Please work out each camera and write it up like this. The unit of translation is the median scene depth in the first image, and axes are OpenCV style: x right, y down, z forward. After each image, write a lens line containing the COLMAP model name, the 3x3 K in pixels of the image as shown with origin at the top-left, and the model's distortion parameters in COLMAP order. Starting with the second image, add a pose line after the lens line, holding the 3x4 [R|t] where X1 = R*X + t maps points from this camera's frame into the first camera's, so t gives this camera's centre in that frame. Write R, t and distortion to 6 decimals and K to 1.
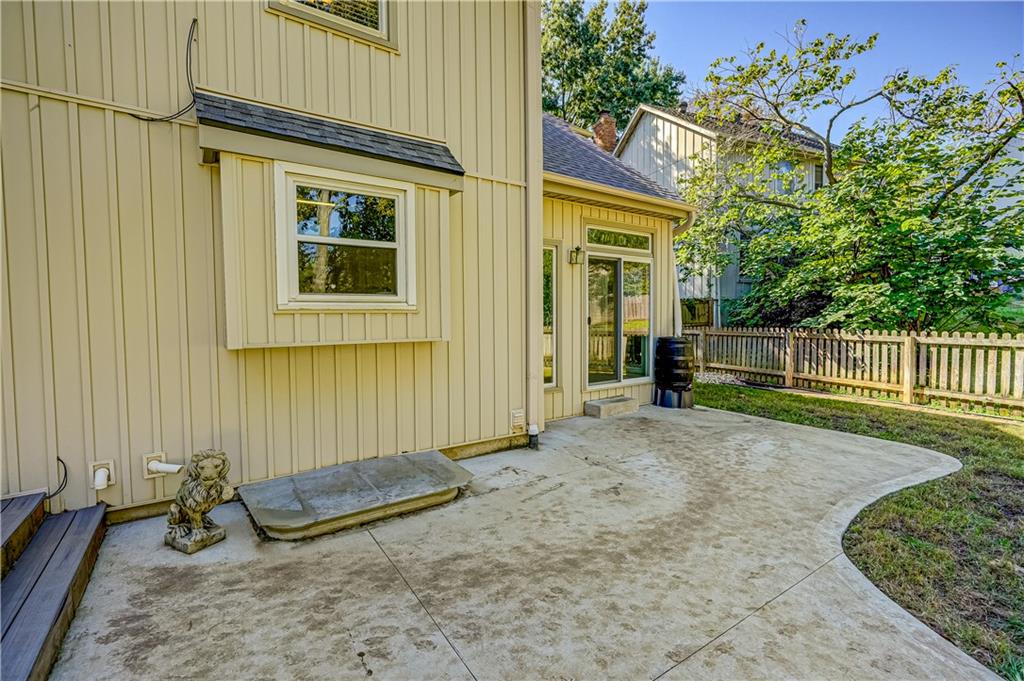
lens RADIAL K [[461.8, 0, 514.8], [0, 461.8, 340.0], [0, 0, 1]] dist [-0.010201, 0.003495]
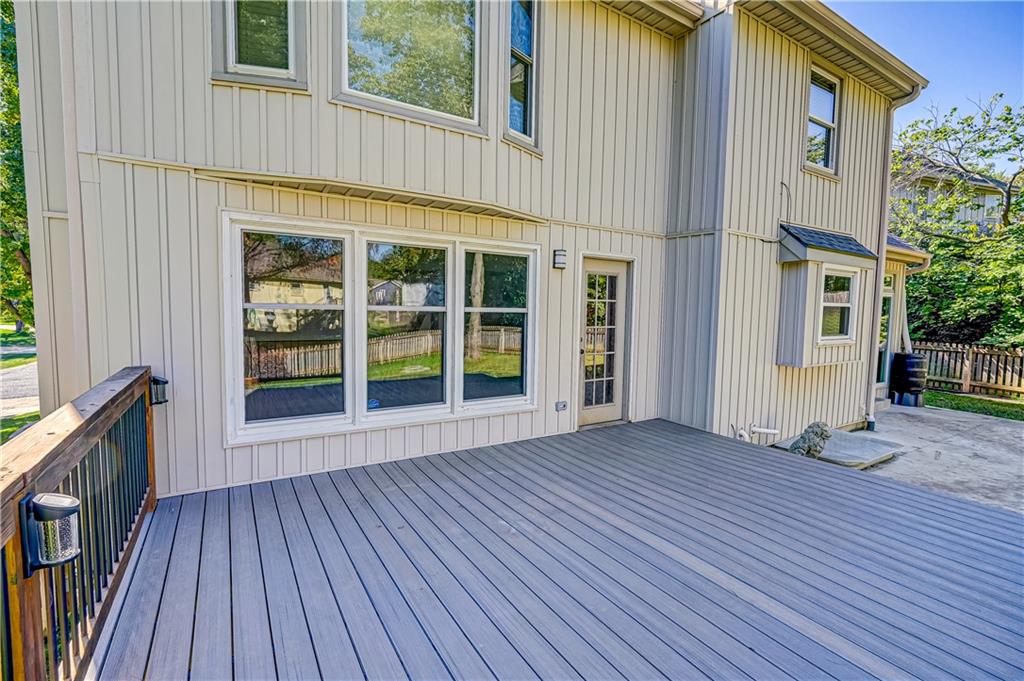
lens RADIAL K [[461.8, 0, 513.4], [0, 461.8, 341.3], [0, 0, 1]] dist [-0.010201, 0.003495]
pose [[0.998011, 0.029821, -0.055534, -1.021979], [-0.028340, 0.999226, 0.027279, -0.063514], [0.056304, -0.025651, 0.998084, -0.541921]]
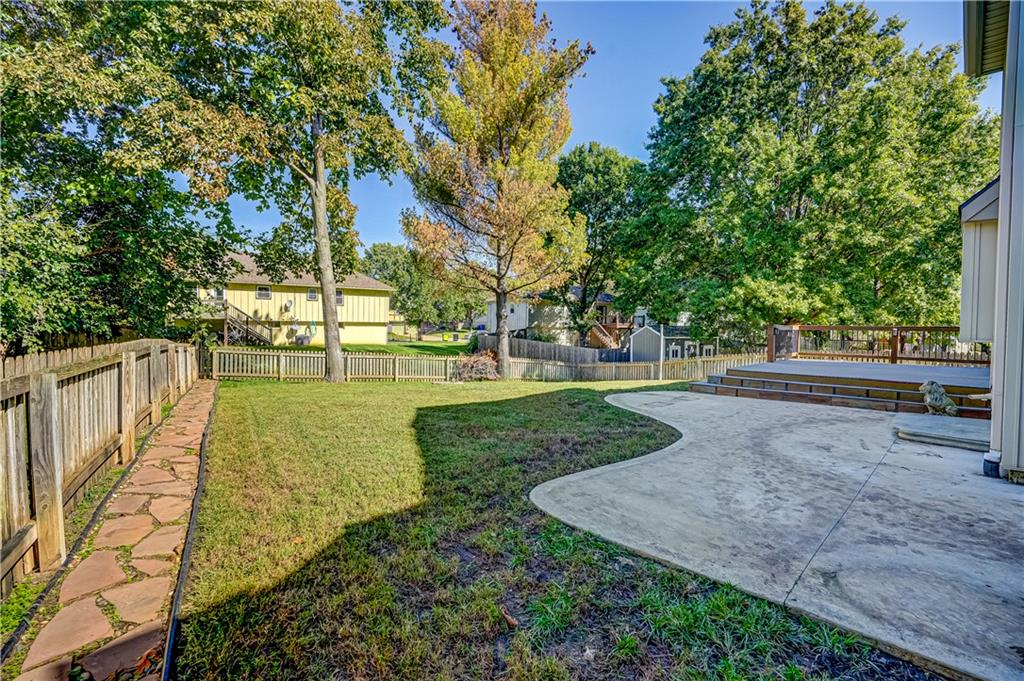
lens RADIAL K [[461.8, 0, 515.3], [0, 461.8, 340.6], [0, 0, 1]] dist [-0.010201, 0.003495]
pose [[-0.984233, 0.003144, -0.176851, 1.152152], [-0.010179, 0.997178, 0.074375, -0.075608], [0.176586, 0.075003, -0.981423, 1.817529]]
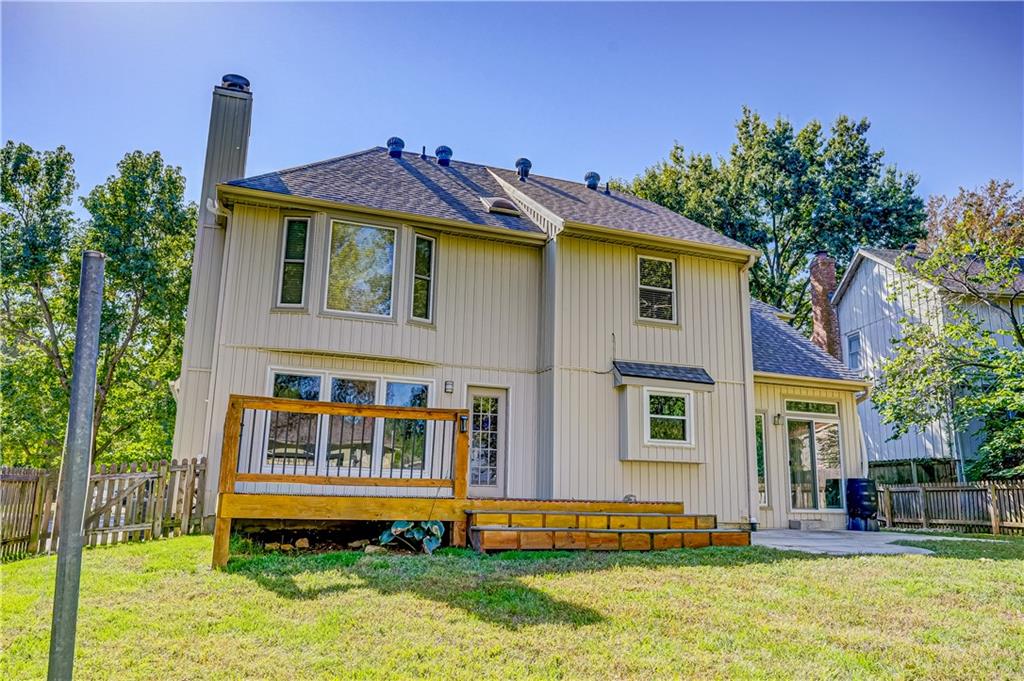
lens RADIAL K [[751.6, 0, 512.5], [0, 751.6, 343.8], [0, 0, 1]] dist [-0.000075, 0.005305]
pose [[0.968379, -0.023049, -0.248416, -0.117532], [-0.040528, 0.967963, -0.247802, 0.281076], [0.246169, 0.250034, 0.936421, -1.987945]]
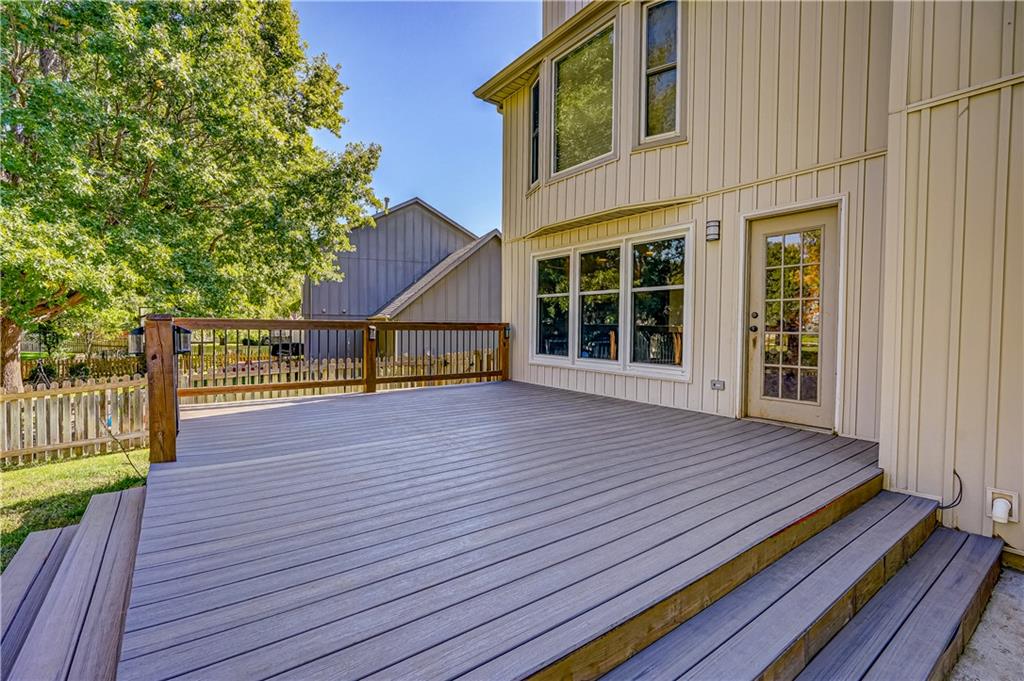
lens RADIAL K [[461.8, 0, 515.2], [0, 461.8, 338.2], [0, 0, 1]] dist [-0.010201, 0.003495]
pose [[0.030932, 0.034905, -0.998912, -0.041190], [-0.054698, 0.997952, 0.033178, -0.001684], [0.998024, 0.053612, 0.032778, 0.018992]]
